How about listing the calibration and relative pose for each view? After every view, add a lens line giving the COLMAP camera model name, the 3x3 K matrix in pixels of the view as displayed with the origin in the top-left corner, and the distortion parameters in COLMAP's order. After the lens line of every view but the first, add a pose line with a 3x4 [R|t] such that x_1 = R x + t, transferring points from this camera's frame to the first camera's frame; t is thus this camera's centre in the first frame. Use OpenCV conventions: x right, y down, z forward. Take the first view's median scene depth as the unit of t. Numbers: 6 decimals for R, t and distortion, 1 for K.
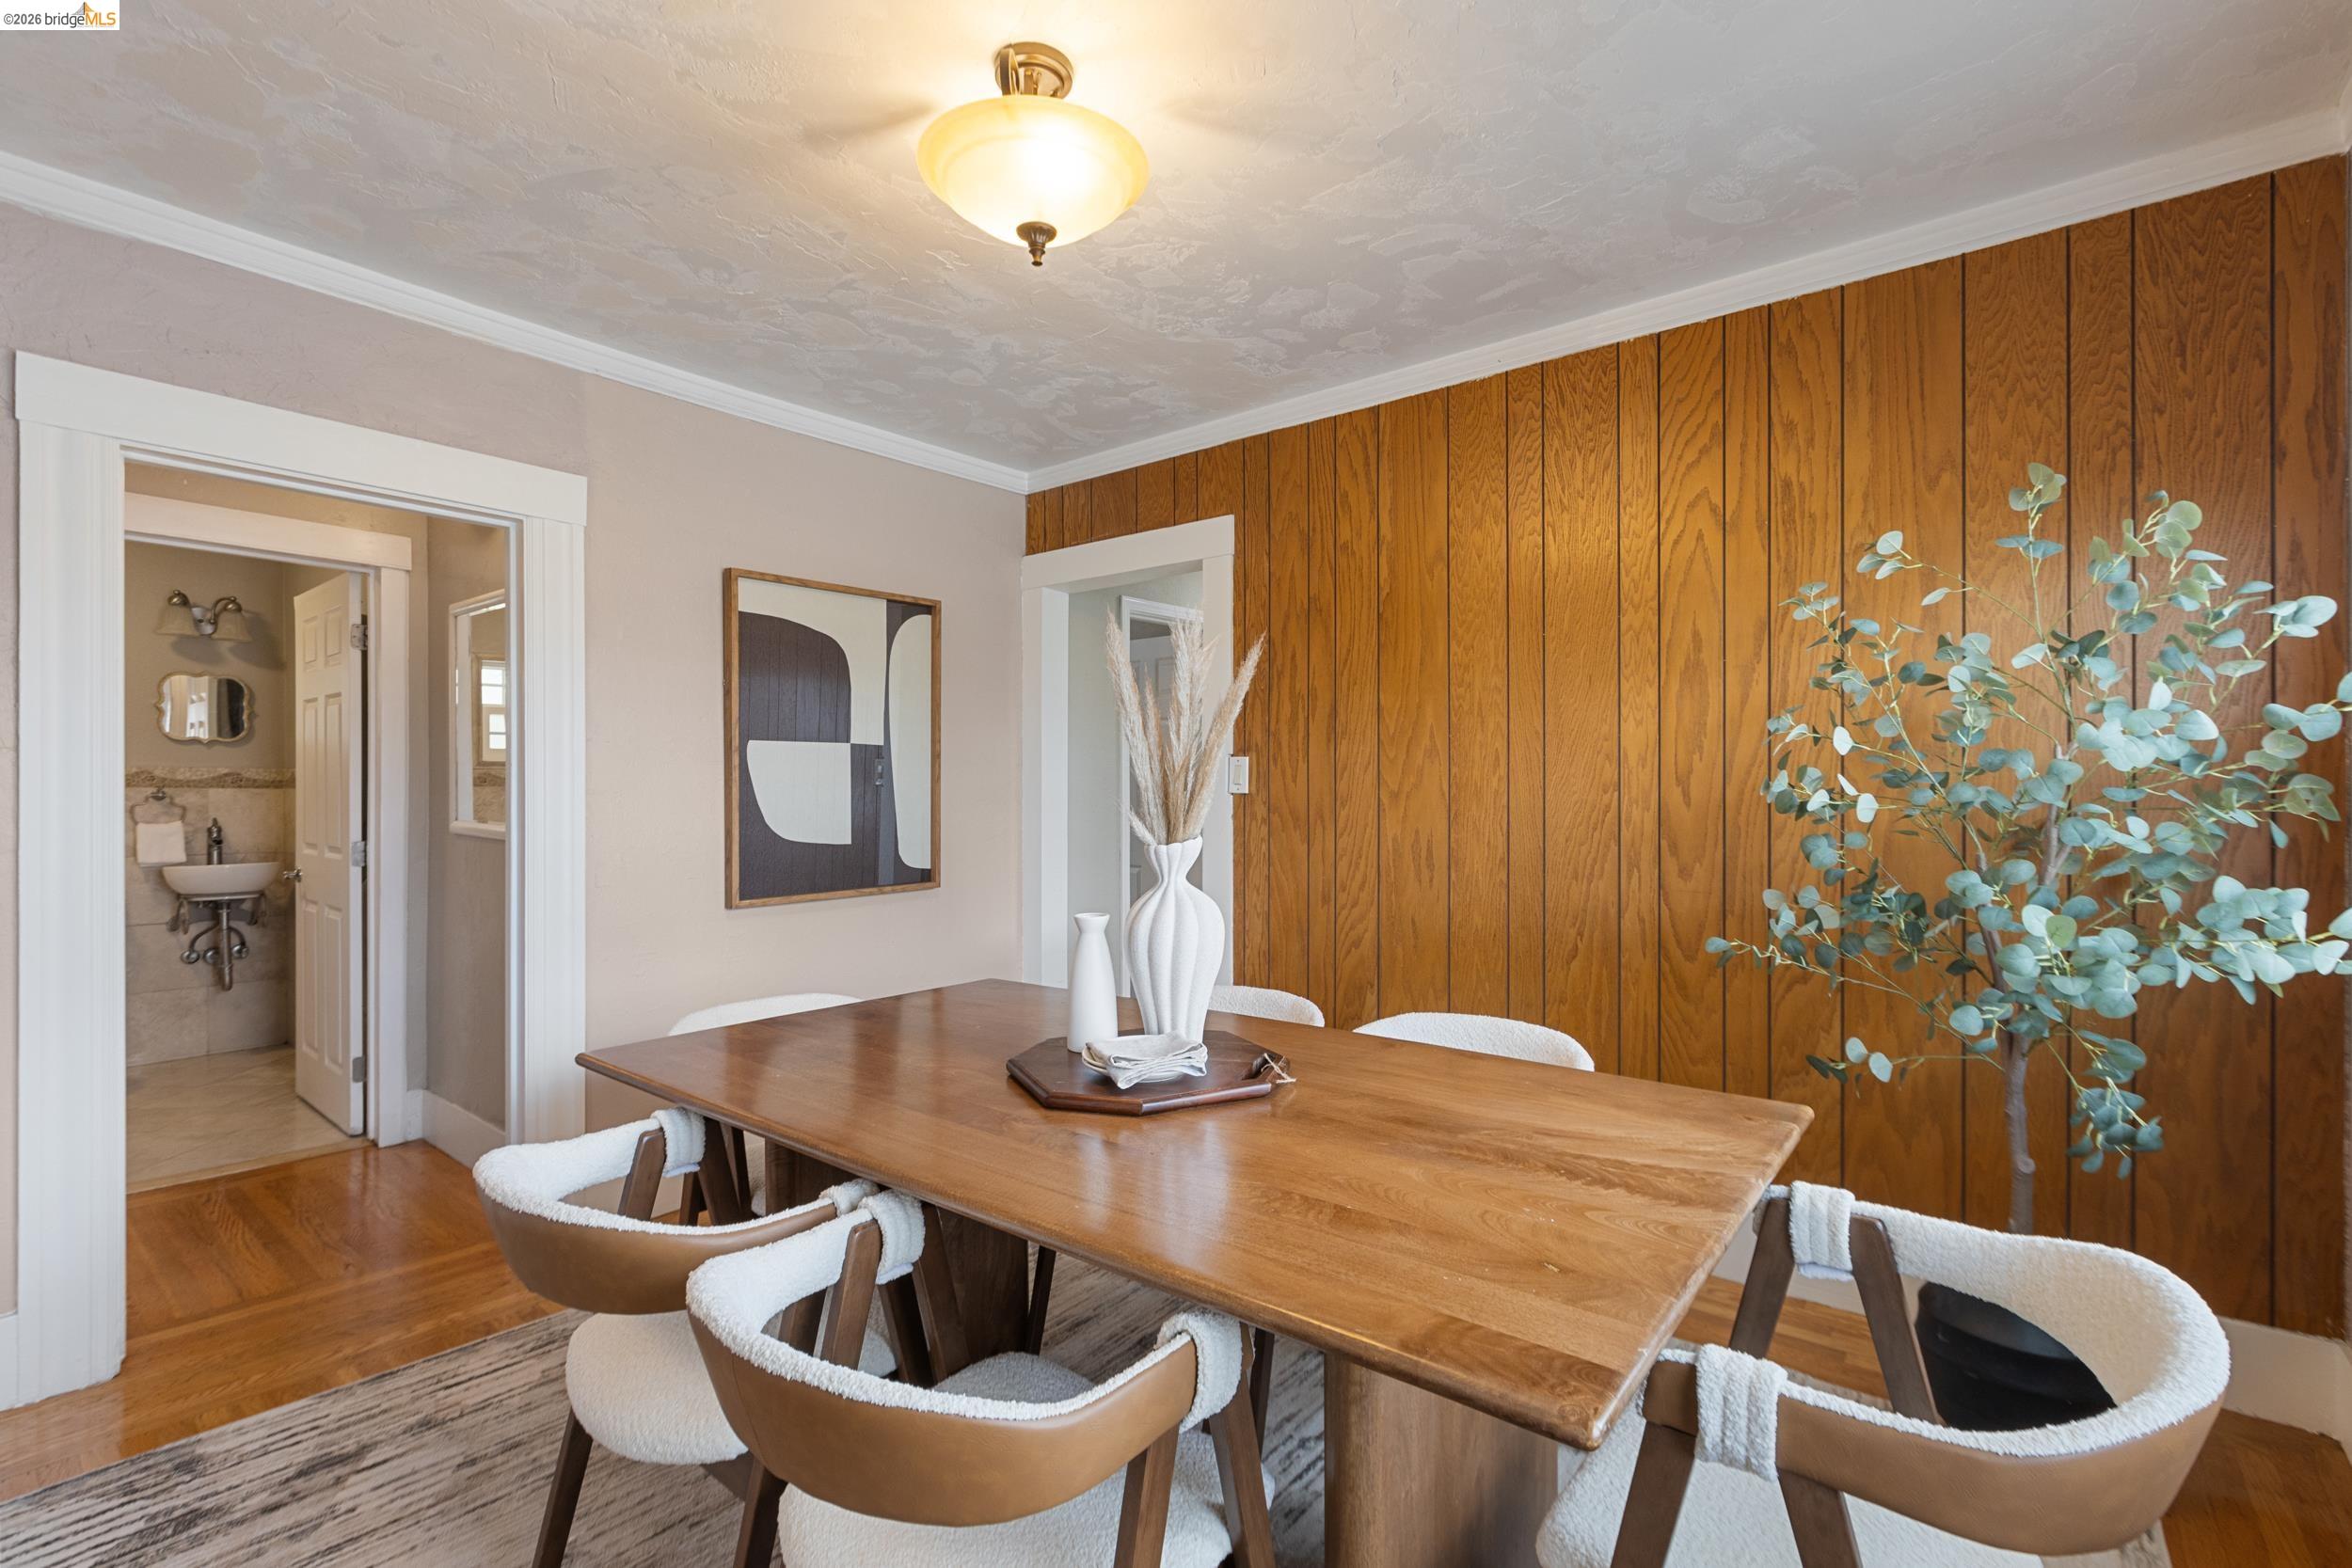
lens RADIAL K [[1056.9, 0, 1172.6], [0, 1056.9, 792.7], [0, 0, 1]] dist [-0.004690, -0.000651]
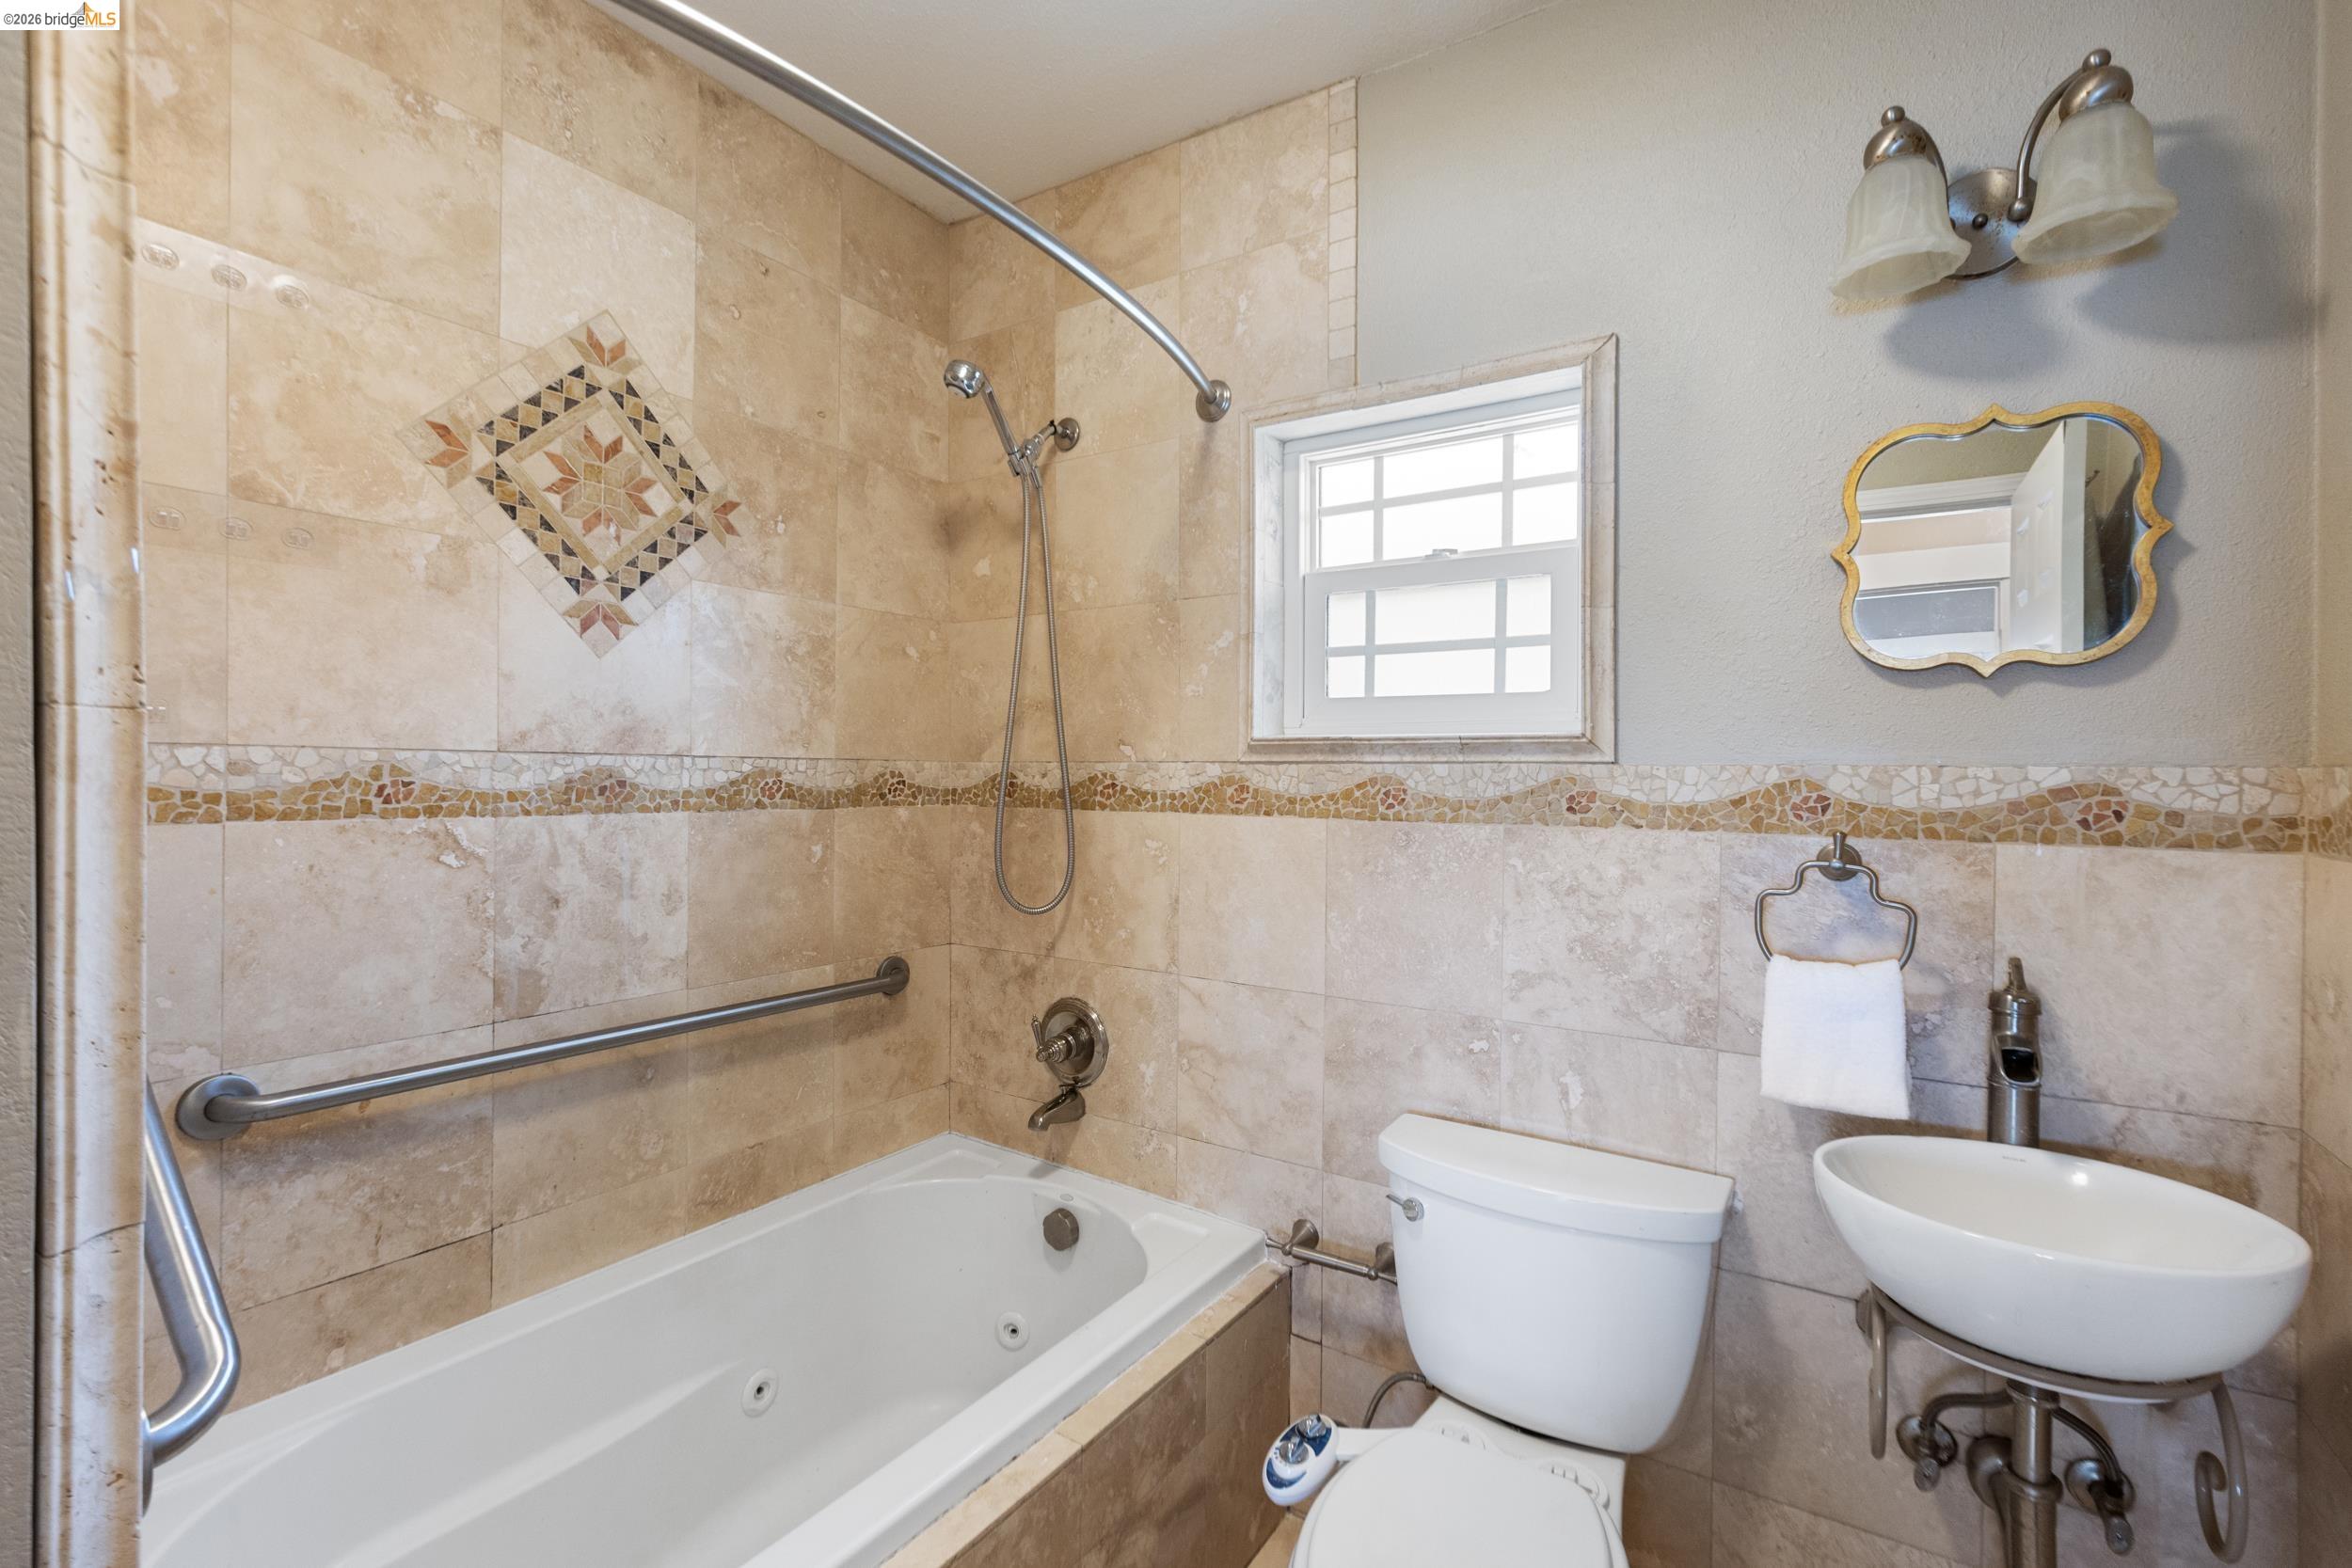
lens RADIAL K [[1056.9, 0, 1175.6], [0, 1056.9, 785.8], [0, 0, 1]] dist [-0.004690, -0.000651]
pose [[0.126108, 0.009411, -0.991972, -0.709662], [-0.007623, 0.999935, 0.008518, -0.020649], [0.991987, 0.006487, 0.126171, 0.795745]]
